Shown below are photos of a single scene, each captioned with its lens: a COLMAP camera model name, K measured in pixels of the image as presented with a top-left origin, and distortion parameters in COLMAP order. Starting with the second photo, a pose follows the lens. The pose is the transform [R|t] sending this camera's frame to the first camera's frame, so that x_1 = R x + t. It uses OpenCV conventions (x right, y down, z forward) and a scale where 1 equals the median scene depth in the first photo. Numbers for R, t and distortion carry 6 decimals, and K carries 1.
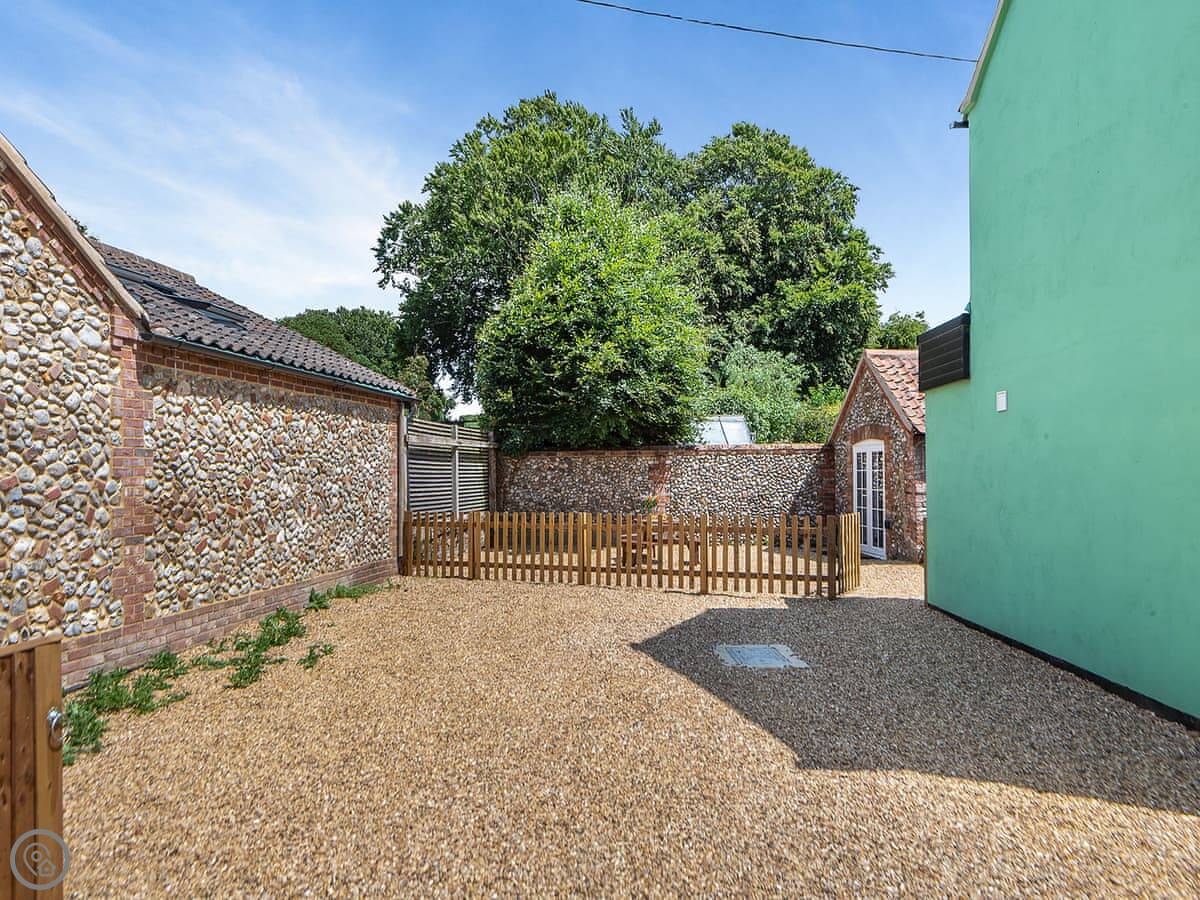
lens RADIAL K [[697.1, 0, 626.0], [0, 697.1, 484.4], [0, 0, 1]] dist [0.023195, -0.001057]
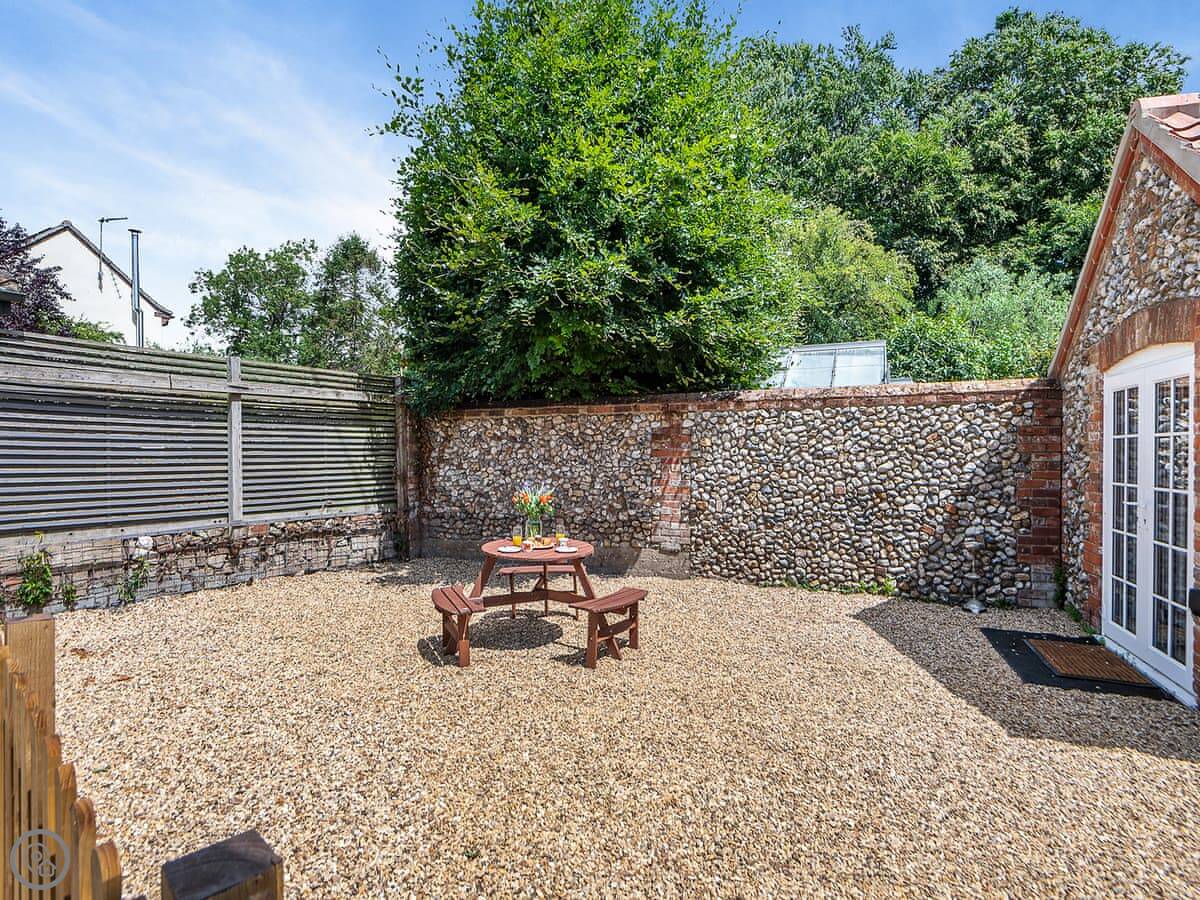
lens RADIAL K [[638.2, 0, 612.1], [0, 638.2, 461.9], [0, 0, 1]] dist [0.003531, 0.000023]
pose [[0.911525, 0.011856, -0.411073, 0.211218], [-0.011153, 0.999929, 0.004110, -0.004126], [0.411093, 0.000838, 0.911593, 0.531542]]
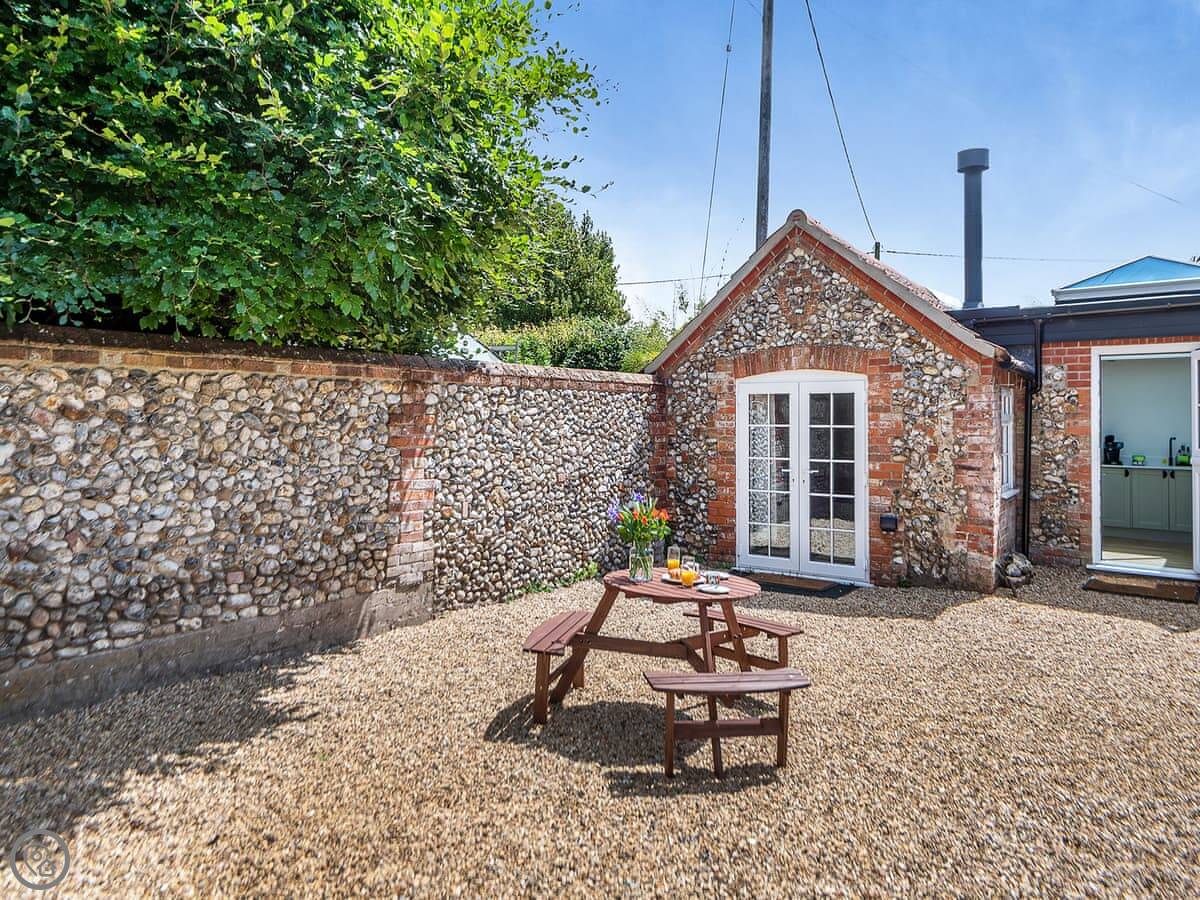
lens RADIAL K [[737.6, 0, 601.6], [0, 737.6, 405.7], [0, 0, 1]] dist [-0.005586, -0.001472]
pose [[0.649648, 0.024866, 0.759828, -0.186412], [0.005036, 0.999302, -0.037009, -0.013483], [-0.760218, 0.027870, 0.649070, 0.670023]]
